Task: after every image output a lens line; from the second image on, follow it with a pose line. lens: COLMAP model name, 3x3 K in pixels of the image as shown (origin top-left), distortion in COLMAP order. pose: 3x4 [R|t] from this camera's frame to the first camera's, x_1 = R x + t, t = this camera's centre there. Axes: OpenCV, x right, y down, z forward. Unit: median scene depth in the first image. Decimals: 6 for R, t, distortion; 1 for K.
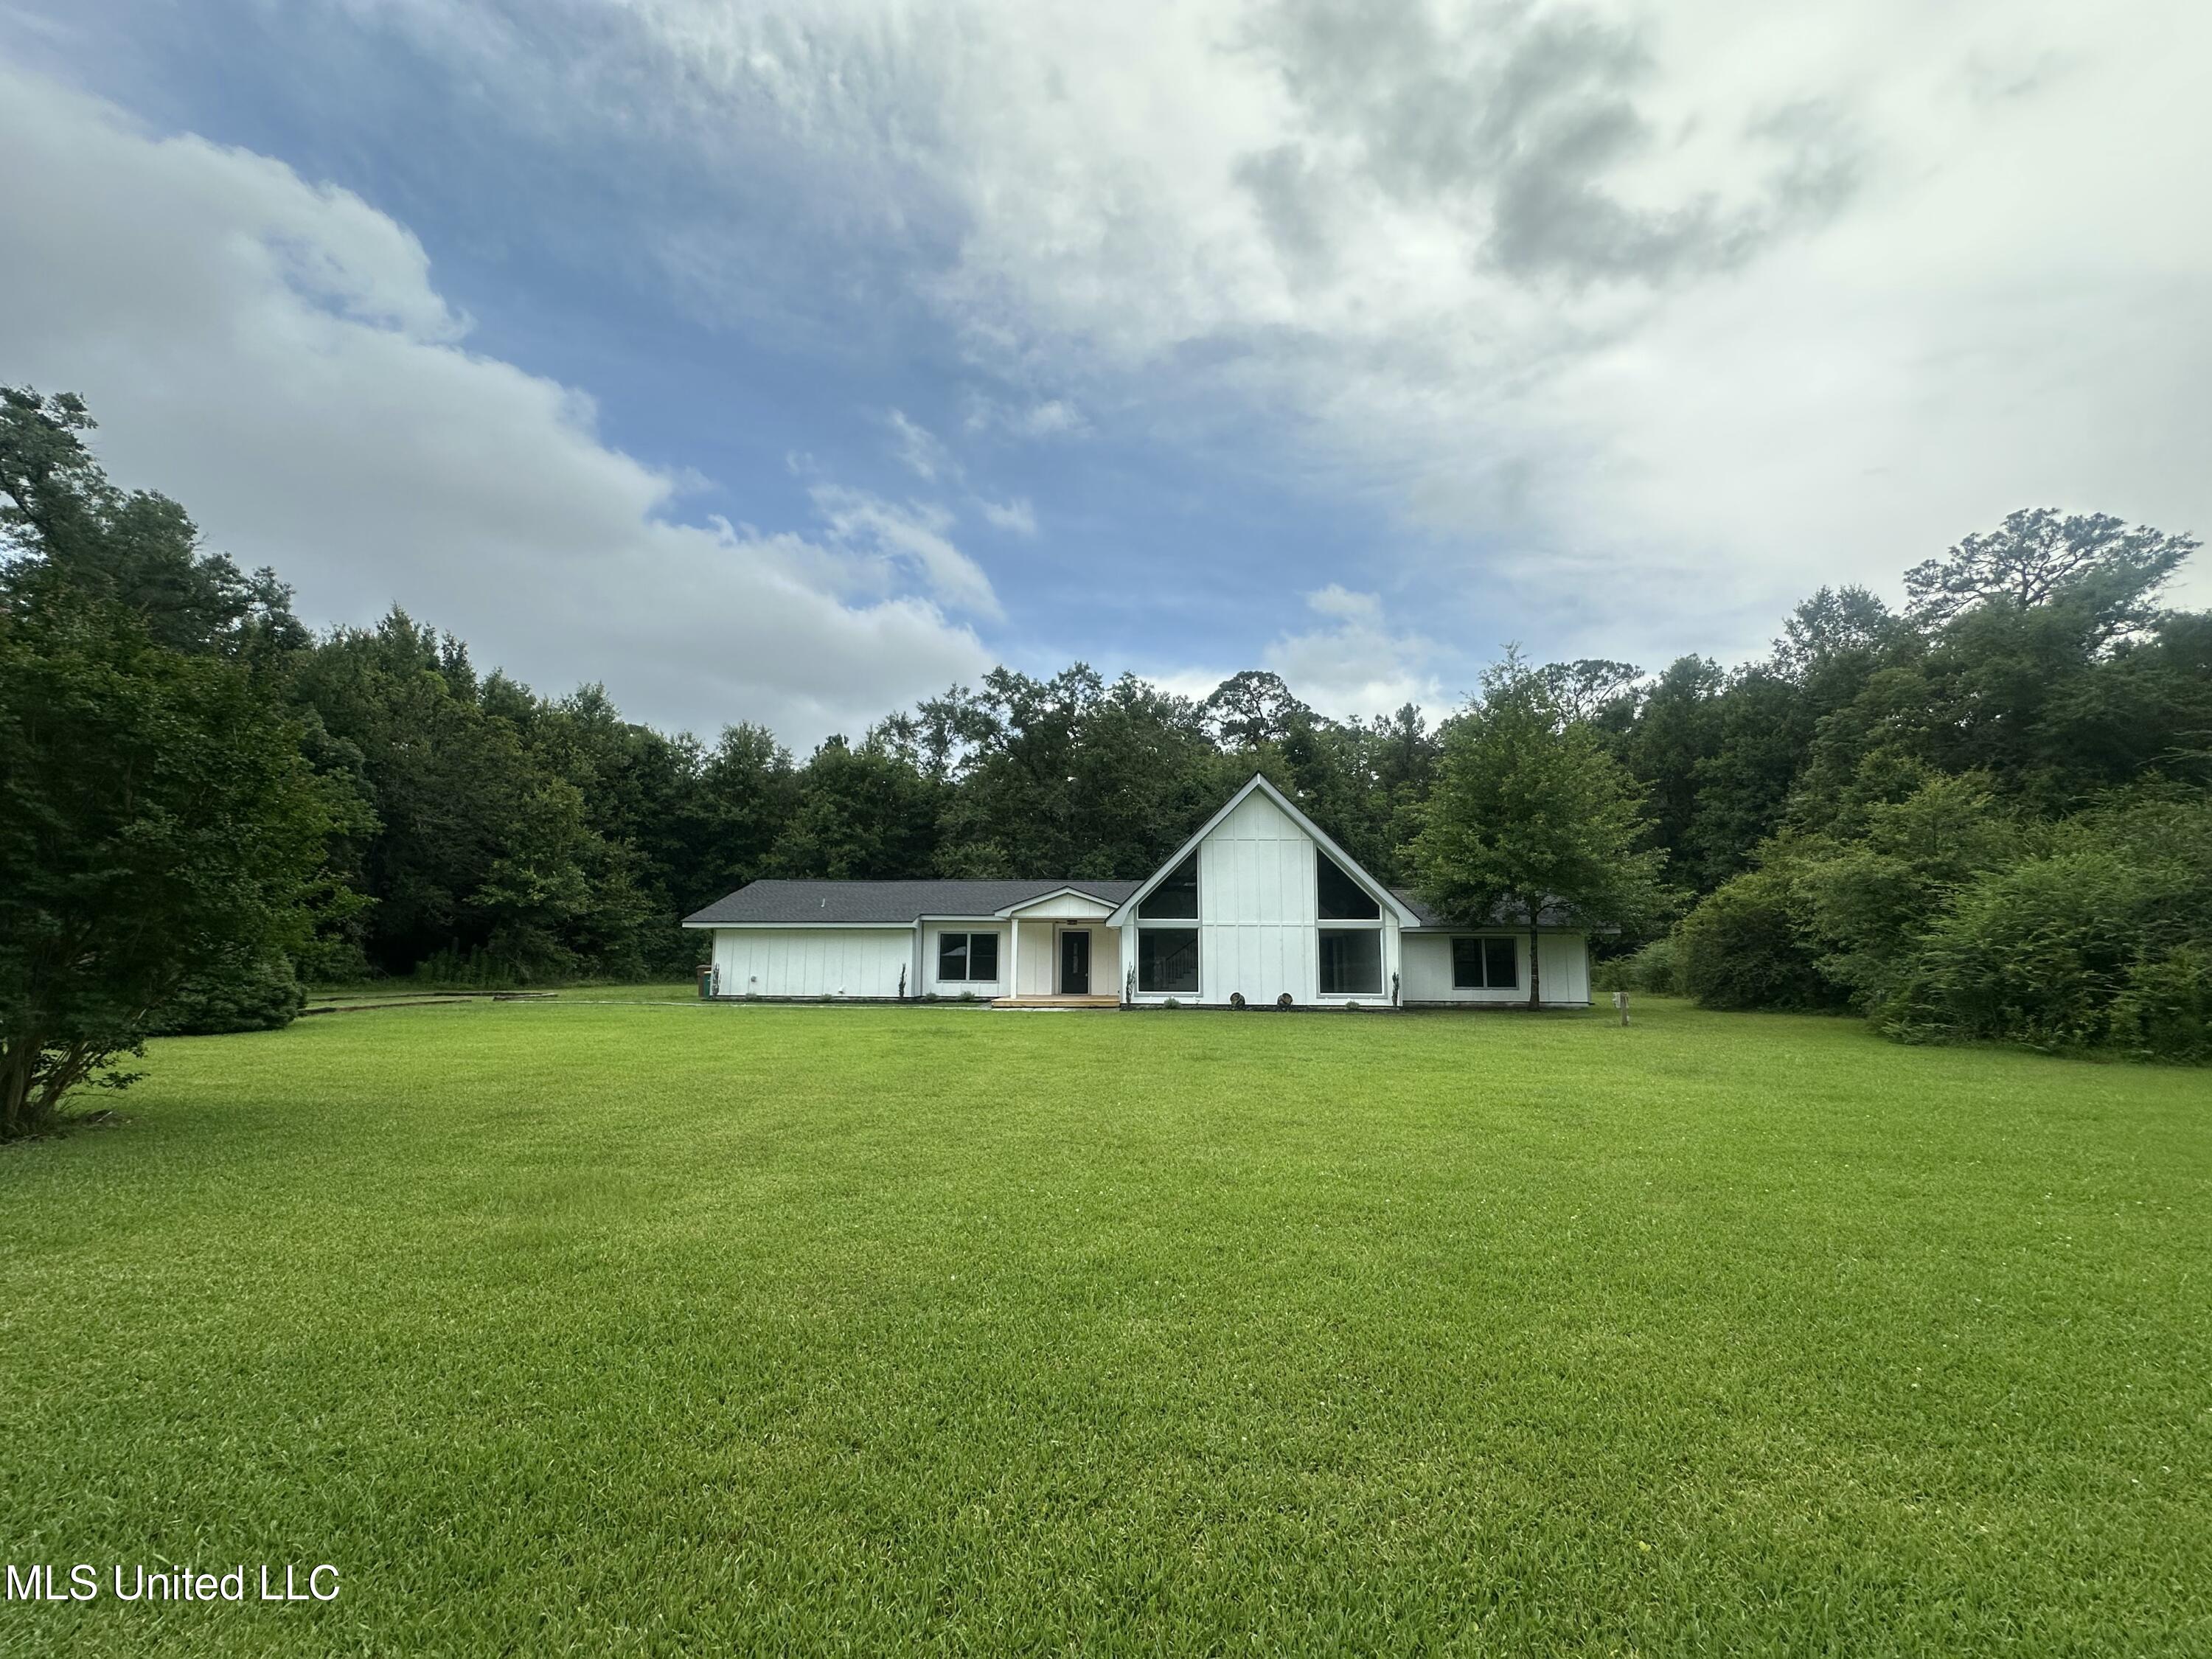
lens RADIAL K [[891.8, 0, 1109.5], [0, 891.8, 832.0], [0, 0, 1]] dist [-0.001305, -0.000115]
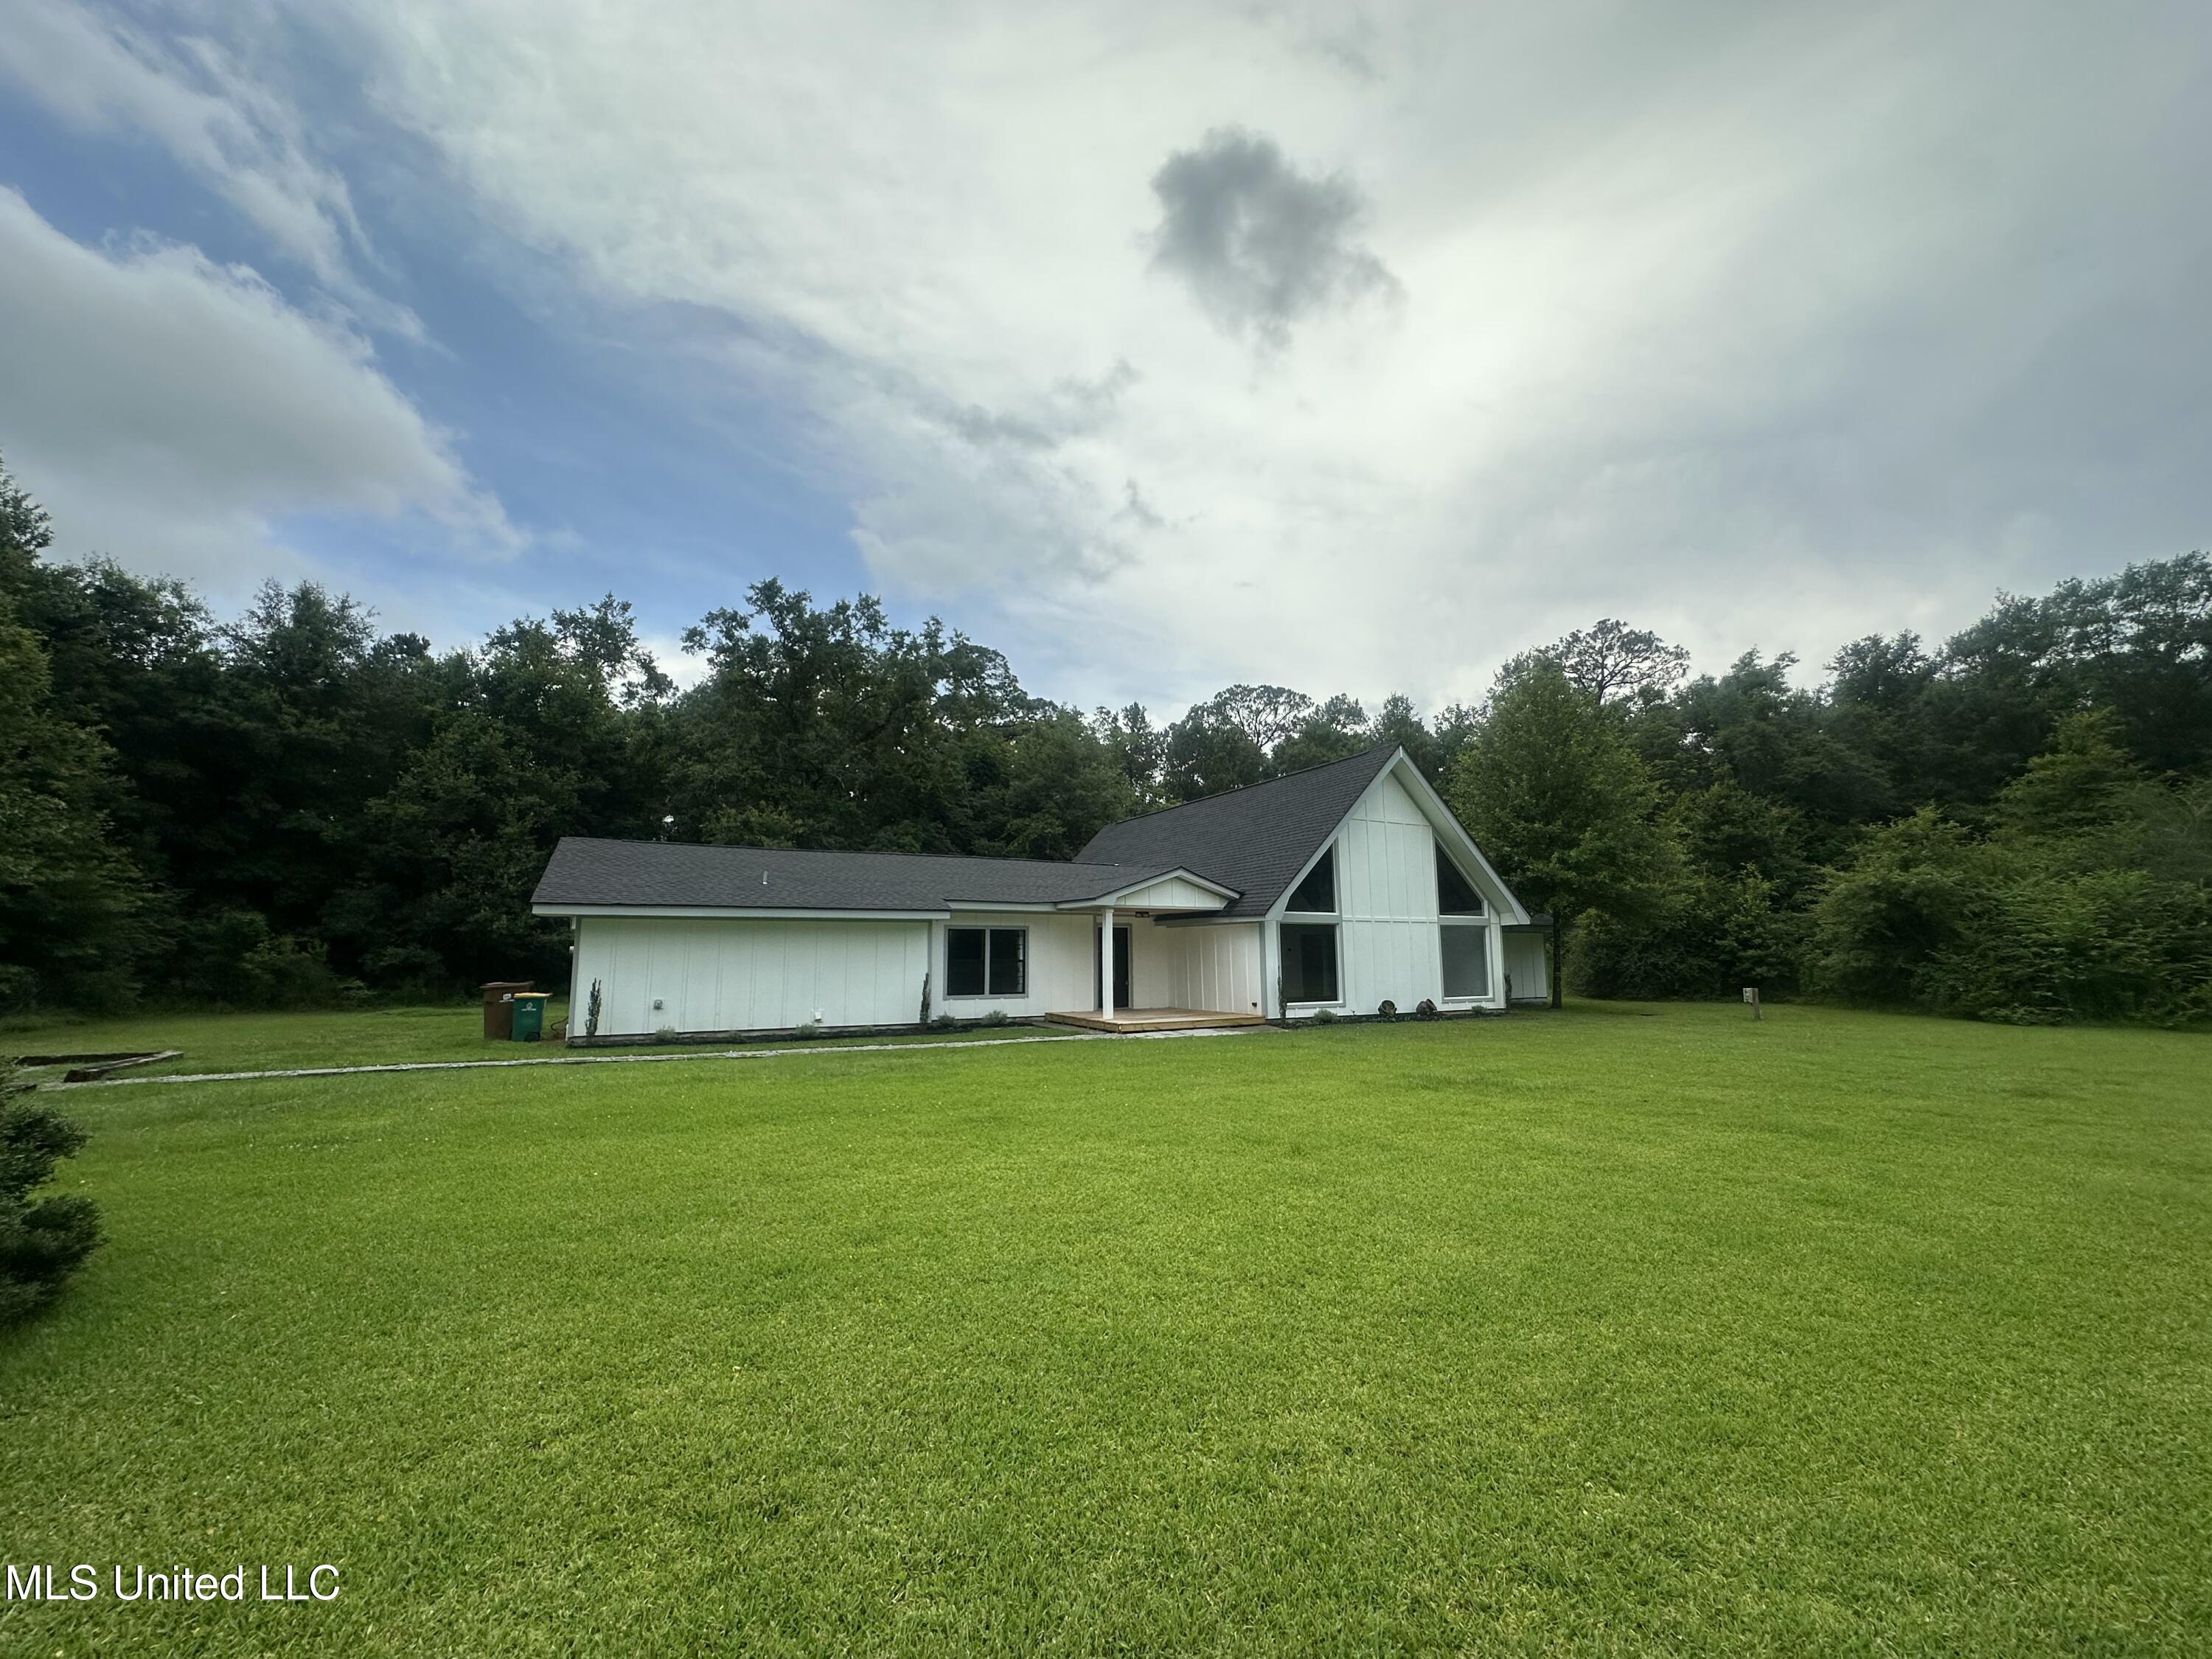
lens RADIAL K [[891.8, 0, 1104.1], [0, 891.8, 829.0], [0, 0, 1]] dist [-0.001305, -0.000115]
pose [[0.858187, 0.063249, 0.509426, -0.462349], [-0.061327, 0.997905, -0.020585, 0.046330], [-0.509661, -0.013575, 0.860268, 0.364477]]
